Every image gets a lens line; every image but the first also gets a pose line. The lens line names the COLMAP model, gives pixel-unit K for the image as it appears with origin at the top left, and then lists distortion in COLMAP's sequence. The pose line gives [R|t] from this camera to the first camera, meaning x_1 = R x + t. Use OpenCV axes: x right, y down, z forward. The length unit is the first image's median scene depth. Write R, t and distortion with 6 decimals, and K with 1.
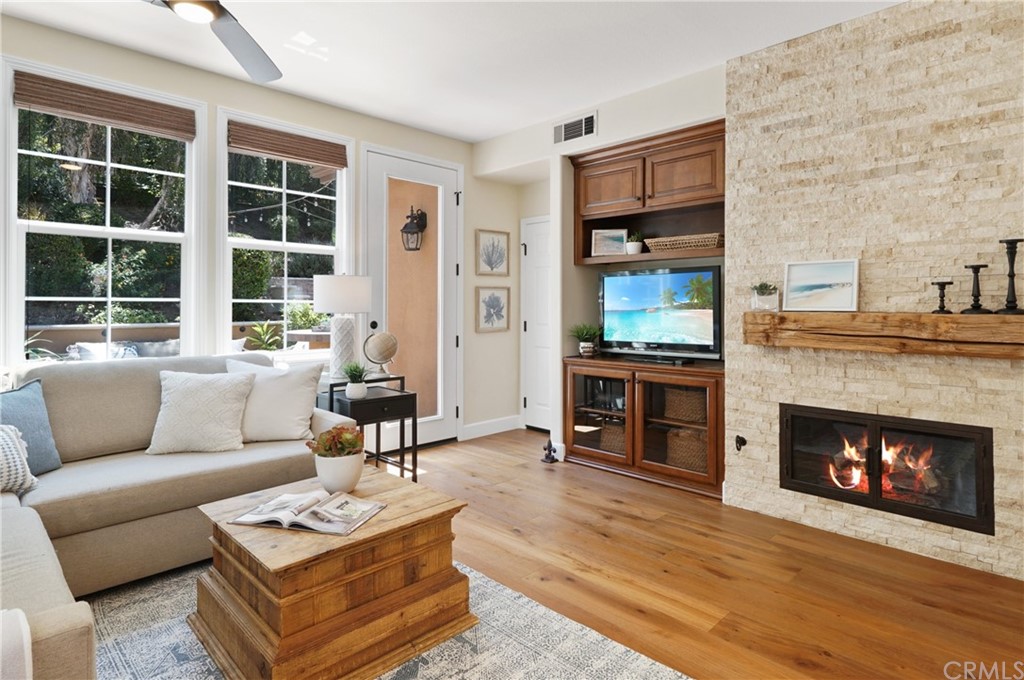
lens RADIAL K [[553.9, 0, 506.8], [0, 553.9, 307.1], [0, 0, 1]] dist [0.013872, -0.004919]
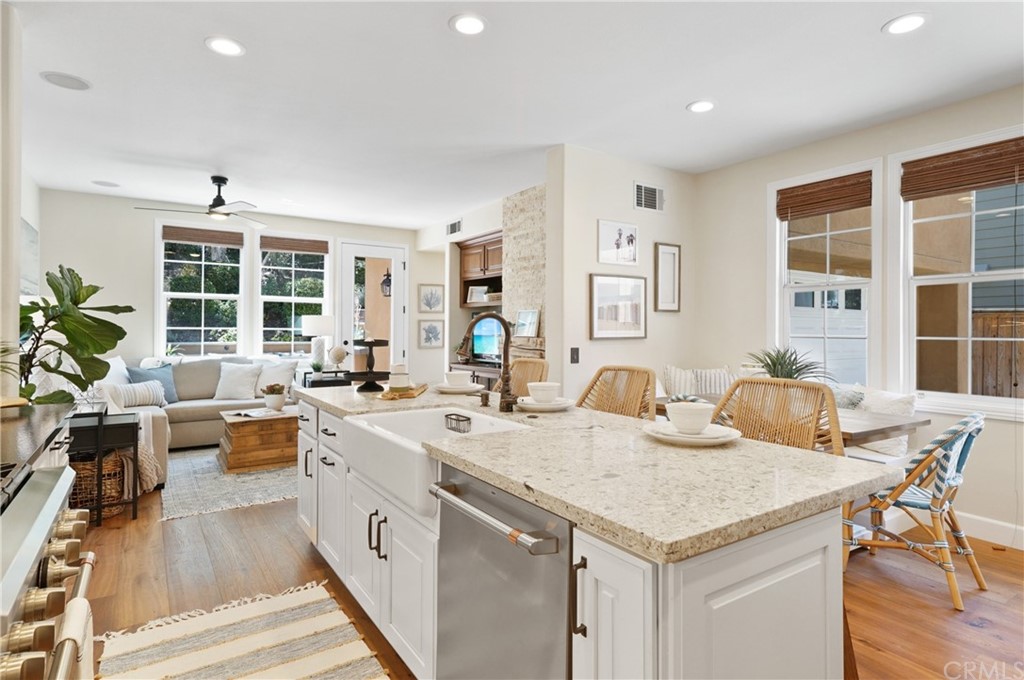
lens RADIAL K [[553.9, 0, 506.1], [0, 553.9, 328.9], [0, 0, 1]] dist [0.013872, -0.004919]
pose [[0.979698, 0.005772, -0.200396, 0.894608], [-0.006469, 0.999975, -0.002823, -0.014830], [0.200375, 0.004062, 0.979711, -0.888796]]
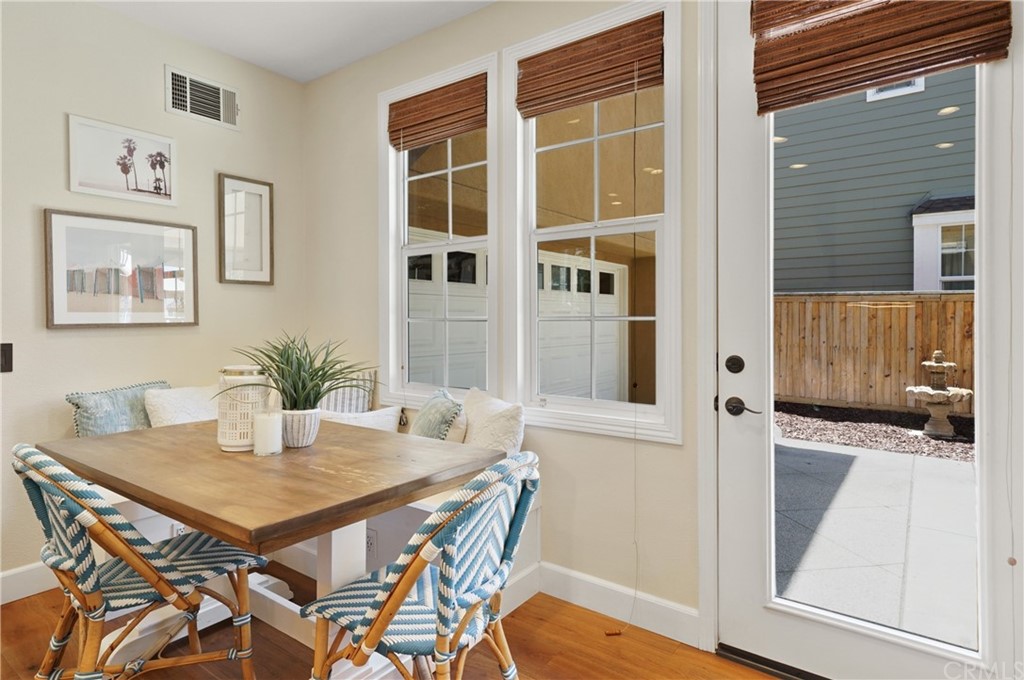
lens RADIAL K [[553.9, 0, 521.0], [0, 553.9, 324.6], [0, 0, 1]] dist [0.013872, -0.004919]
pose [[0.987461, -0.005021, 0.157784, 1.400727], [0.003359, 0.999936, 0.010796, -0.003015], [-0.157828, -0.010131, 0.987415, -0.304580]]
